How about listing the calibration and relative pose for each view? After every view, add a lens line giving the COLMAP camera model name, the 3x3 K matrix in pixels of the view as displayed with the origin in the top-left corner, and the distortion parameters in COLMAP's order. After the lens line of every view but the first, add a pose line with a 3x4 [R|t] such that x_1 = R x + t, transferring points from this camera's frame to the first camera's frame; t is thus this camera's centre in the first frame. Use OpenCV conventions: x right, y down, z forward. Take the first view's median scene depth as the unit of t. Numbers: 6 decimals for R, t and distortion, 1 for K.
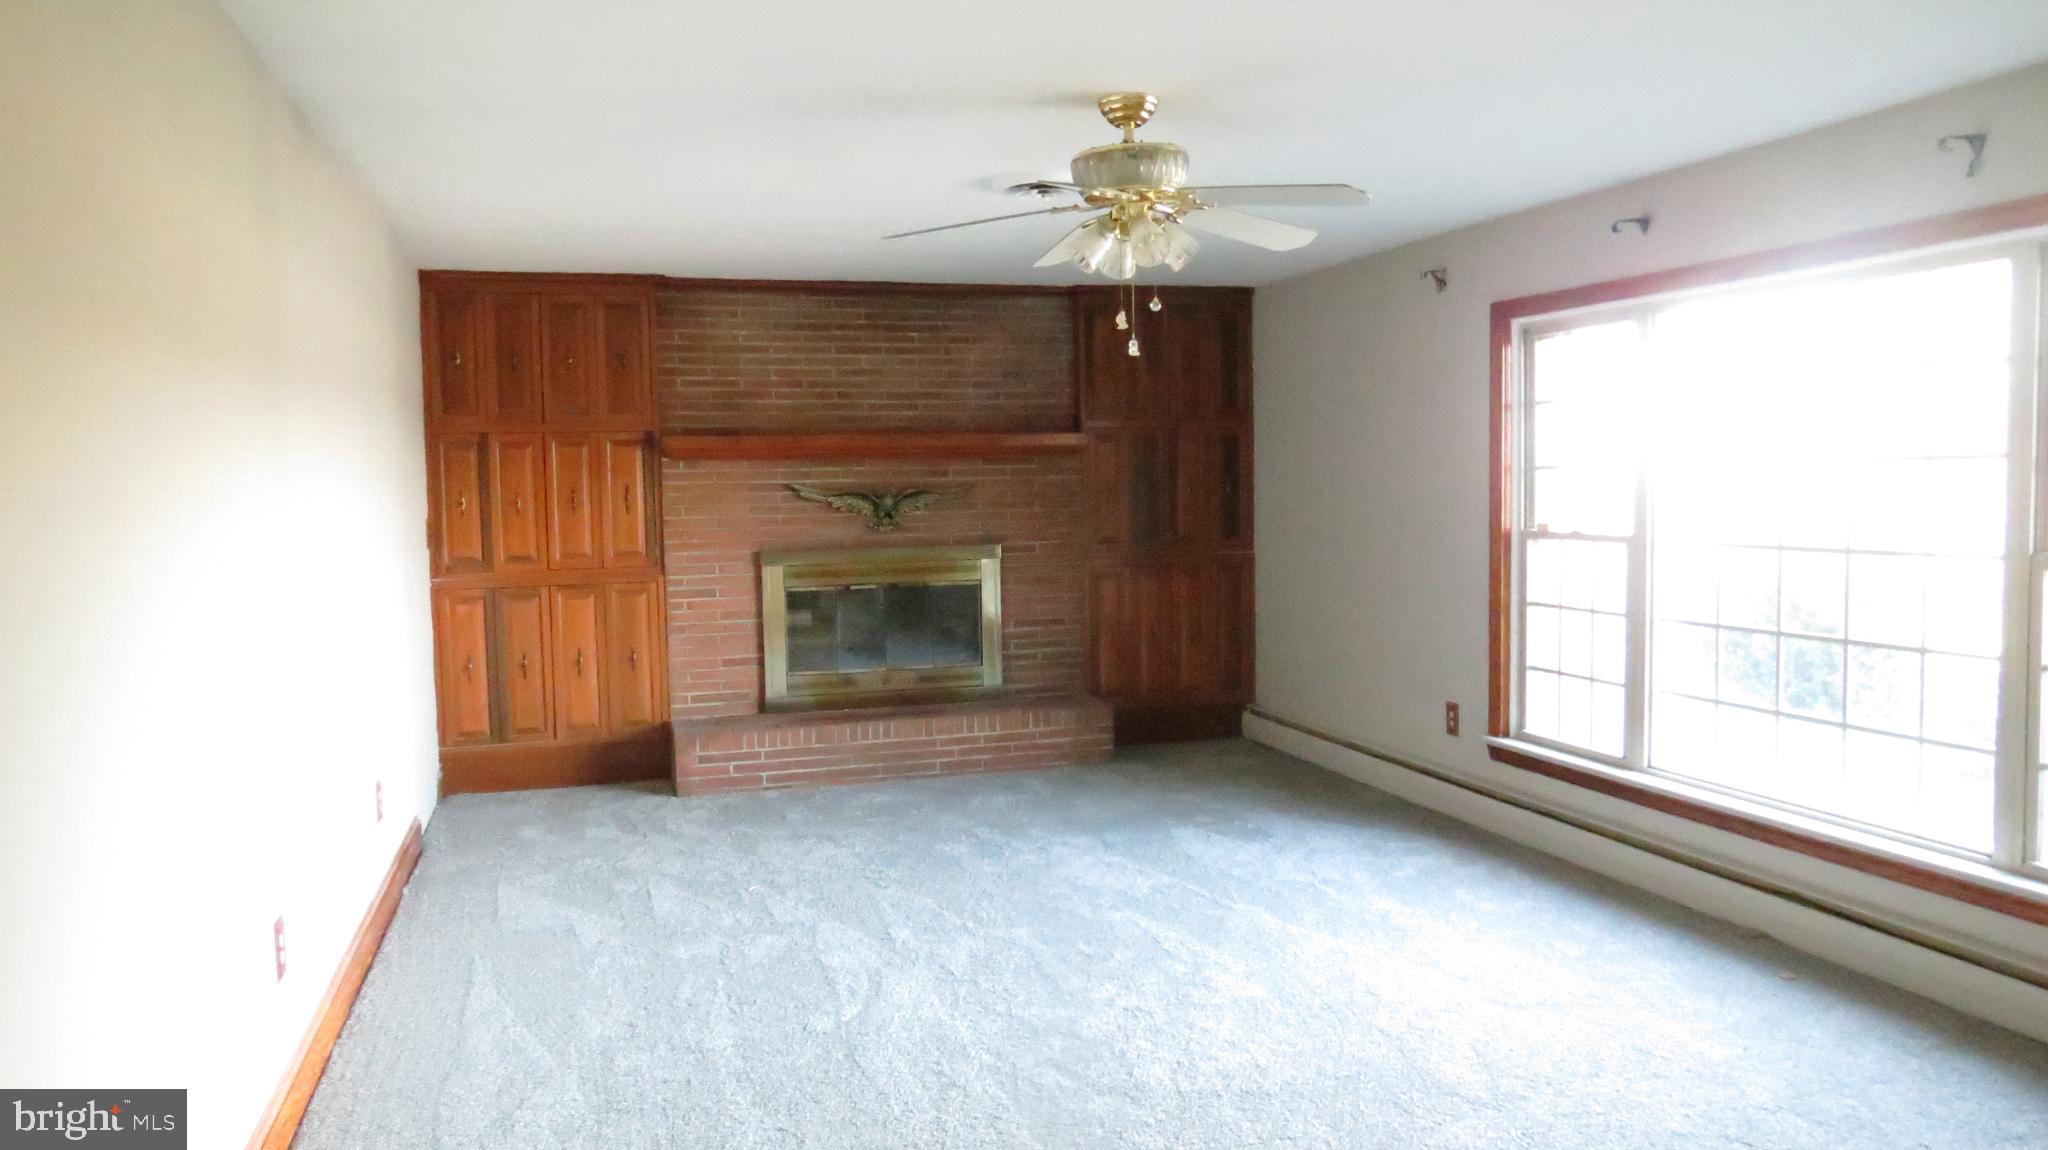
lens RADIAL K [[1468.1, 0, 1025.8], [0, 1468.1, 570.5], [0, 0, 1]] dist [-0.009239, 0.001696]
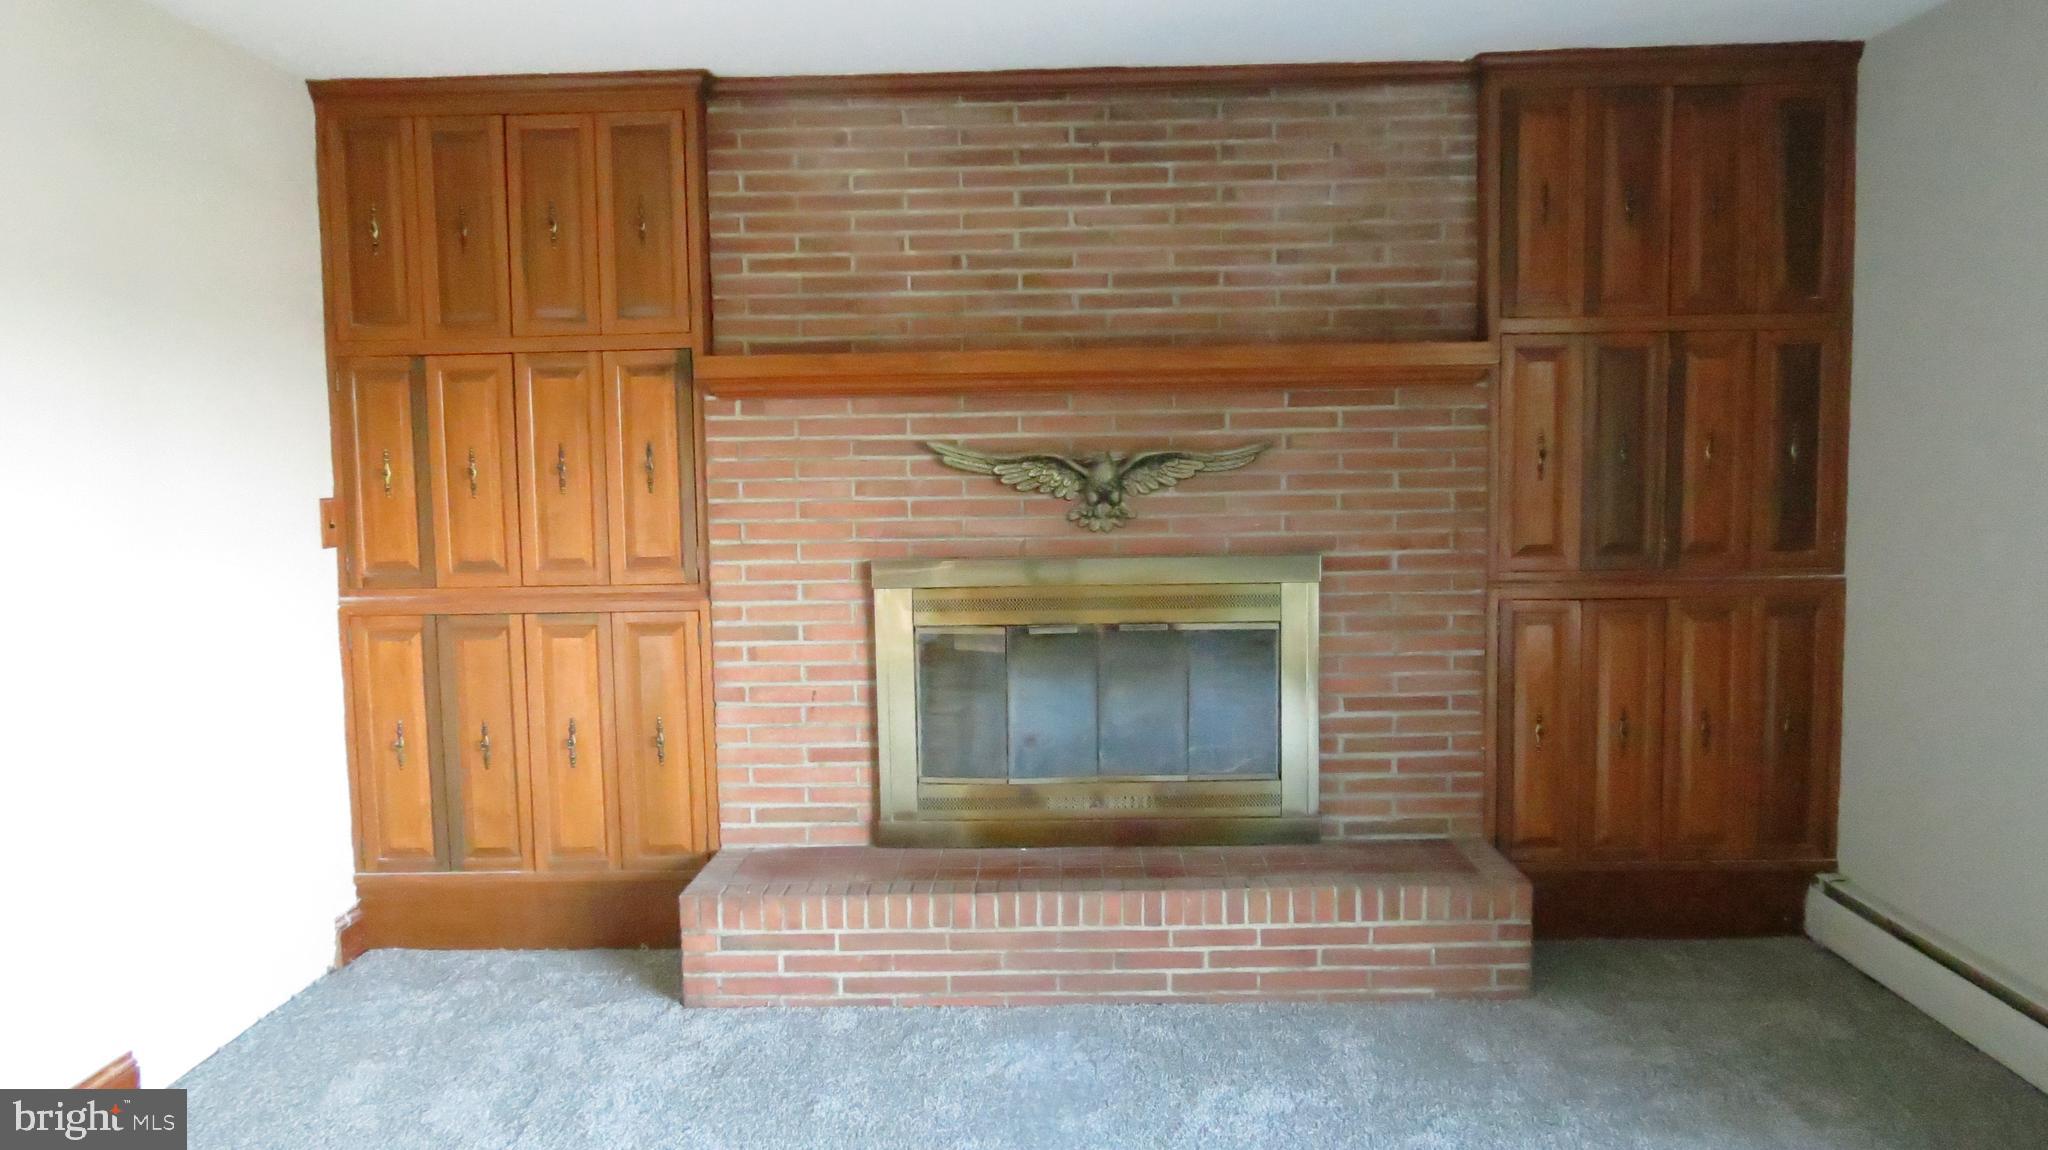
lens RADIAL K [[1468.1, 0, 1025.8], [0, 1468.1, 570.5], [0, 0, 1]] dist [-0.009239, 0.001696]
pose [[0.949340, 0.028632, -0.312944, 0.050157], [-0.019574, 0.999295, 0.032049, -0.028546], [0.313640, -0.024300, 0.949231, 0.483211]]
